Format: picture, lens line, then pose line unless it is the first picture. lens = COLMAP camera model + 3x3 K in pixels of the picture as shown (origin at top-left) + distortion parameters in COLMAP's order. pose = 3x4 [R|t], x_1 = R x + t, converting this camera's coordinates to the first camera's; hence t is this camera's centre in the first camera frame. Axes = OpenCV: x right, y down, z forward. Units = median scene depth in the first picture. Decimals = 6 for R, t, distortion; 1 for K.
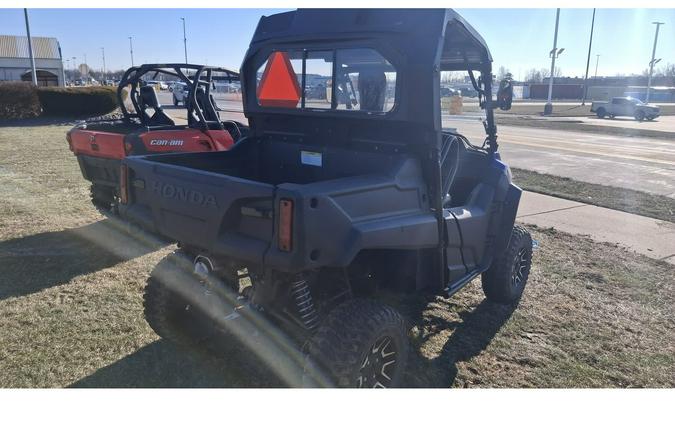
lens RADIAL K [[519.2, 0, 335.6], [0, 519.2, 214.8], [0, 0, 1]] dist [0.034411, -0.043119]
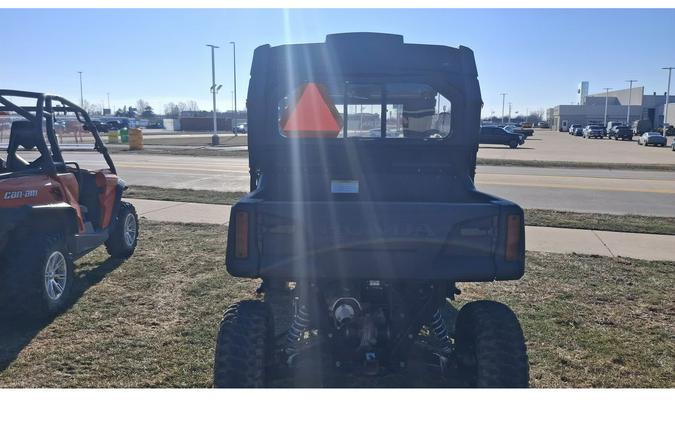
lens RADIAL K [[519.2, 0, 339.0], [0, 519.2, 205.3], [0, 0, 1]] dist [0.034411, -0.043119]
pose [[0.770132, -0.110691, 0.628207, -0.099389], [0.159485, 0.986964, -0.021612, -0.007683], [-0.617626, 0.116834, 0.777746, 0.031788]]
